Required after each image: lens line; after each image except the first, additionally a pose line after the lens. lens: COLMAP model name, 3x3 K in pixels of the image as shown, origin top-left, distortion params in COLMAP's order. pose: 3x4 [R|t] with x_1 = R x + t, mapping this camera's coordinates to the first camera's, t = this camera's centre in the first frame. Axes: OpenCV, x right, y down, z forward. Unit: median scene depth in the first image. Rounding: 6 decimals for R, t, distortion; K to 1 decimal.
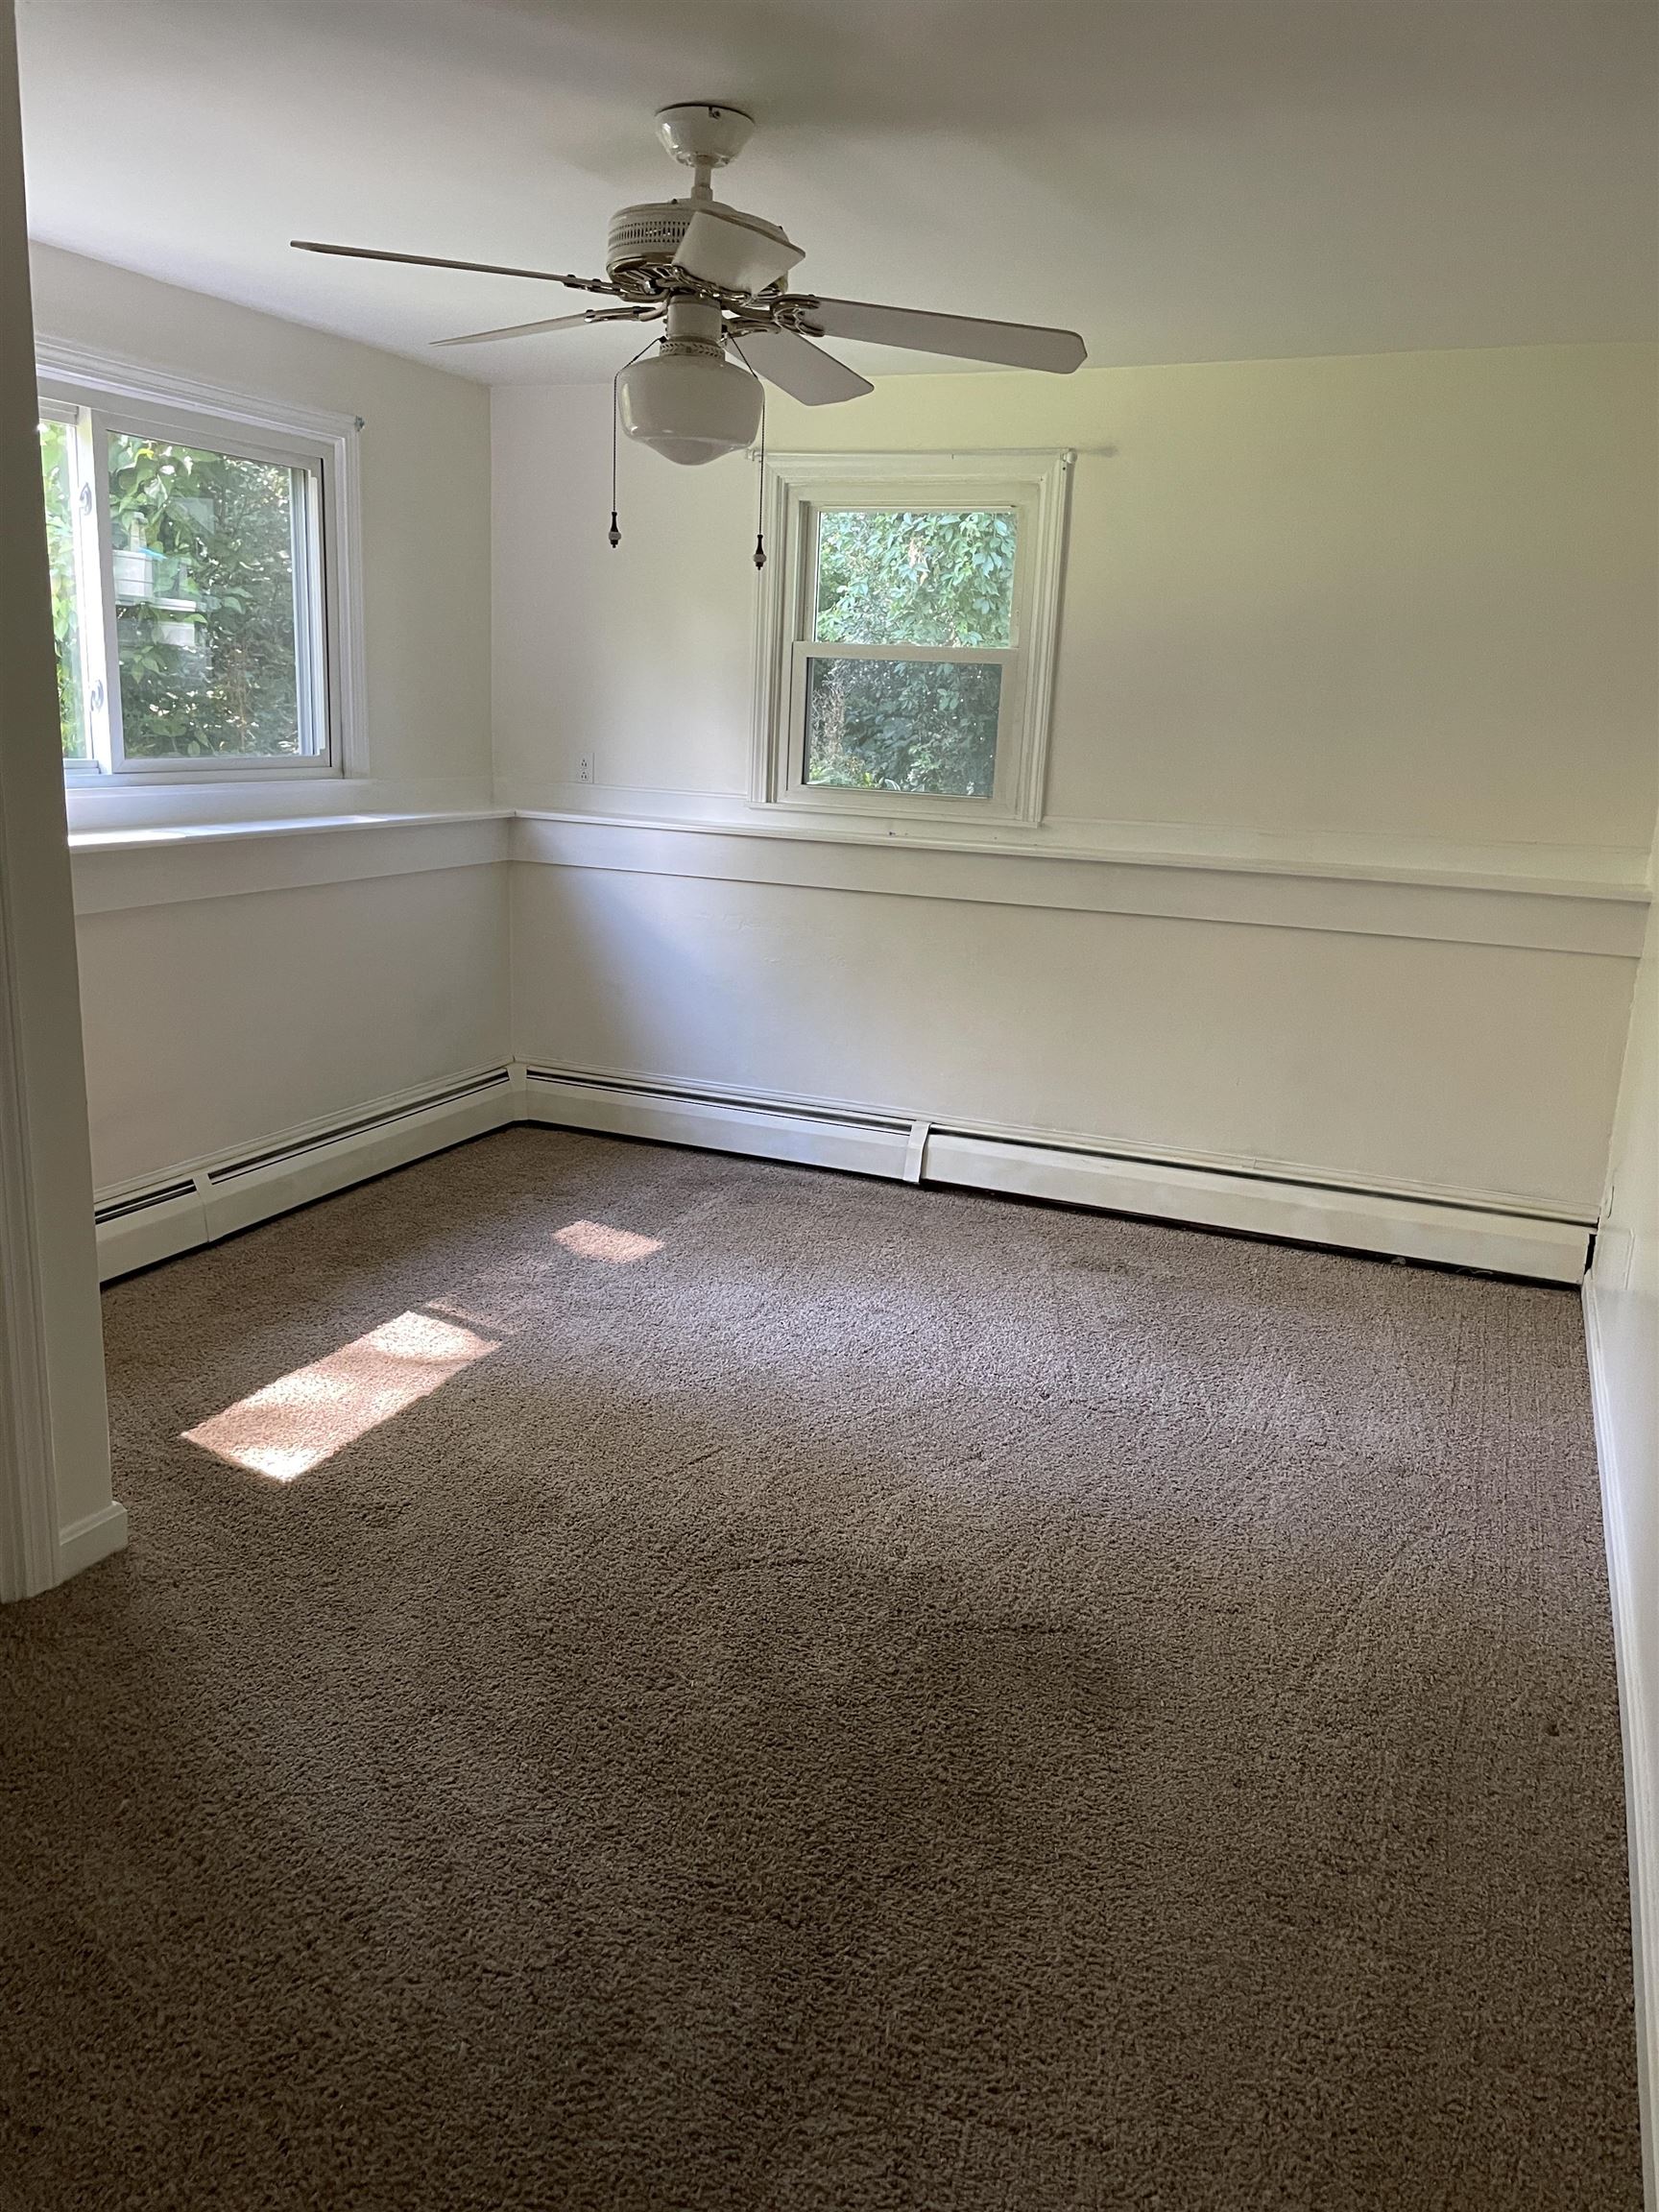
lens RADIAL K [[1666.6, 0, 829.5], [0, 1666.6, 1106.0], [0, 0, 1]] dist [0.031523, -0.042258]
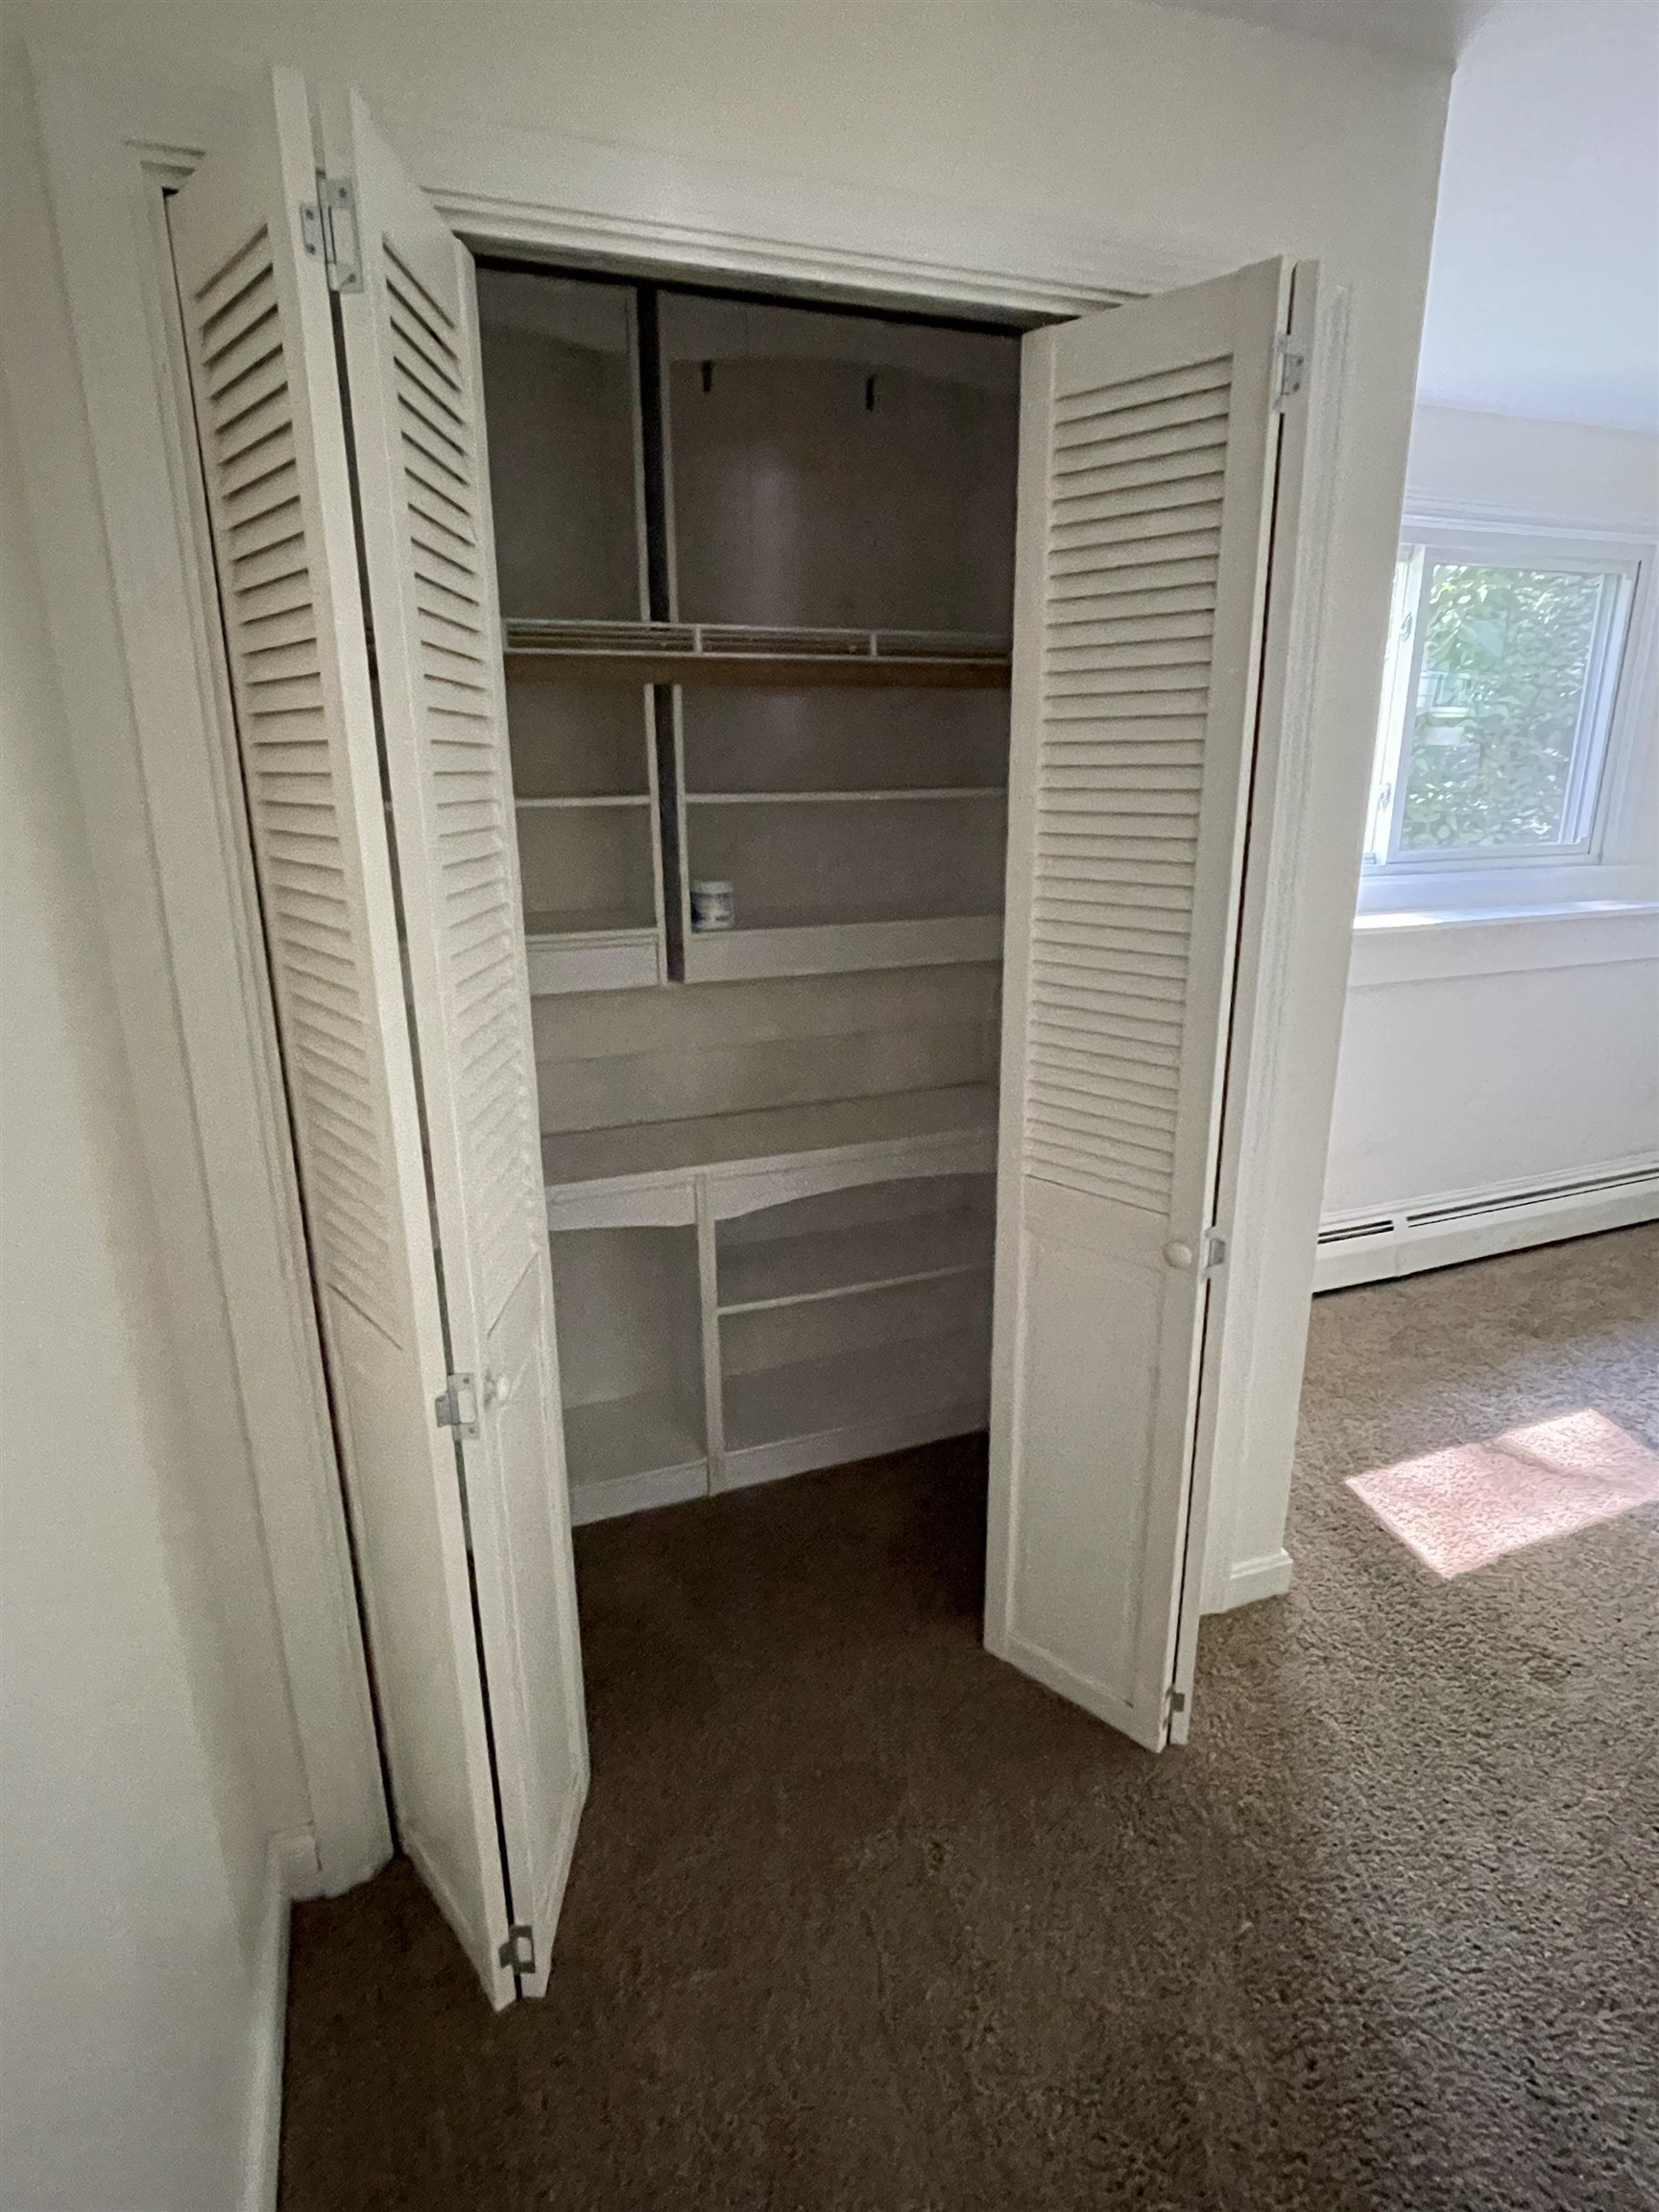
lens RADIAL K [[1179.9, 0, 829.5], [0, 1179.9, 1106.0], [0, 0, 1]] dist [-0.004248, -0.000414]
pose [[0.688760, 0.161916, -0.706678, -0.087573], [-0.141407, 0.986024, 0.088099, -0.049583], [0.711065, 0.039250, 0.702029, 0.155003]]
